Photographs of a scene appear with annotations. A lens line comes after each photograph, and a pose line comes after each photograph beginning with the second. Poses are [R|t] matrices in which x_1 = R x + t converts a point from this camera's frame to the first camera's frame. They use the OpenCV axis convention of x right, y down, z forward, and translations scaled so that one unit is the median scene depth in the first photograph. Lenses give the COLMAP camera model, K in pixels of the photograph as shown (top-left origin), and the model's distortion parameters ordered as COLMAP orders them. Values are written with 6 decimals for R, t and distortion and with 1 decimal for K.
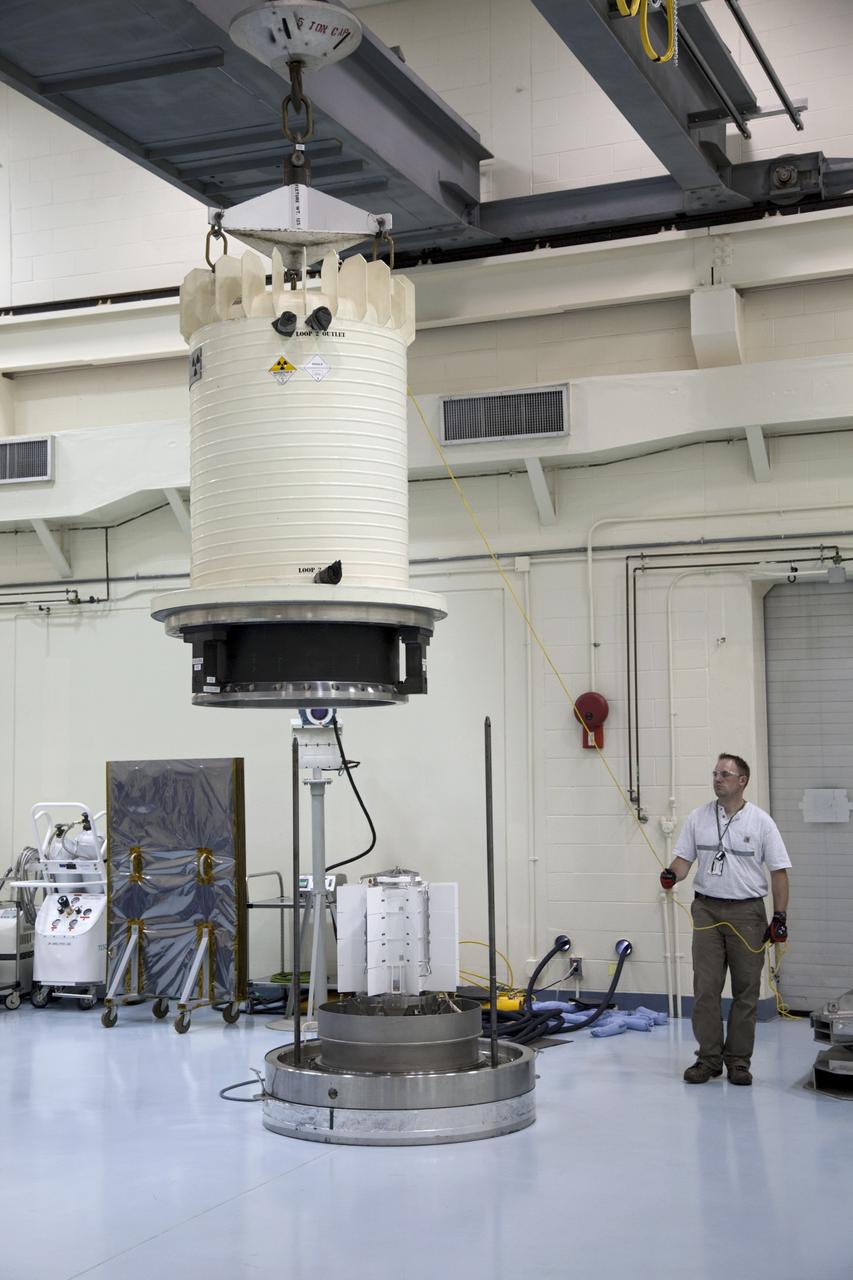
lens RADIAL K [[1716.4, 0, 426.5], [0, 1716.4, 640.0], [0, 0, 1]] dist [0.140706, 0.042170]
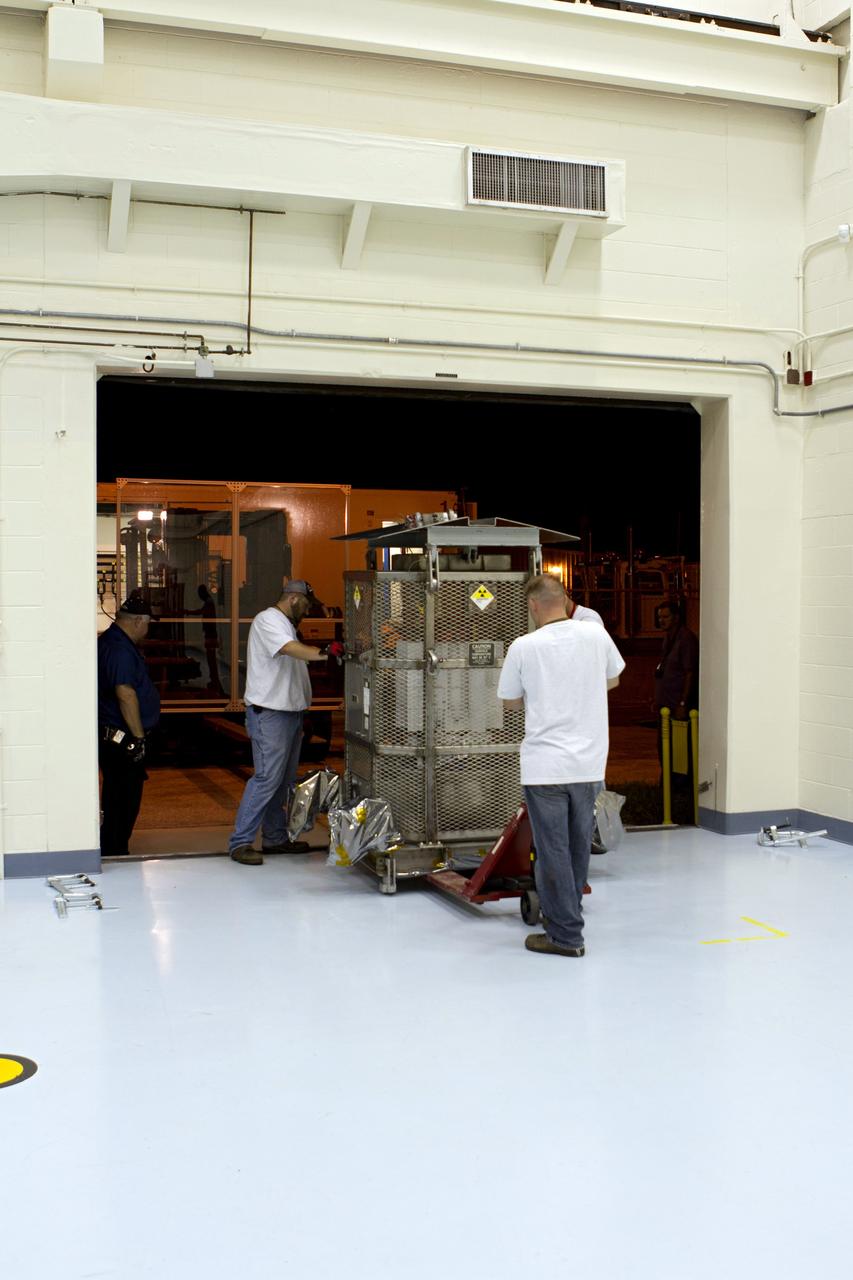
lens RADIAL K [[1379.6, 0, 432.2], [0, 1379.6, 633.7], [0, 0, 1]] dist [-0.096855, 0.019797]
pose [[0.752078, -0.011817, 0.658968, -0.127549], [-0.062375, 0.994075, 0.089015, 0.025386], [-0.656116, -0.108049, 0.746885, 0.360128]]
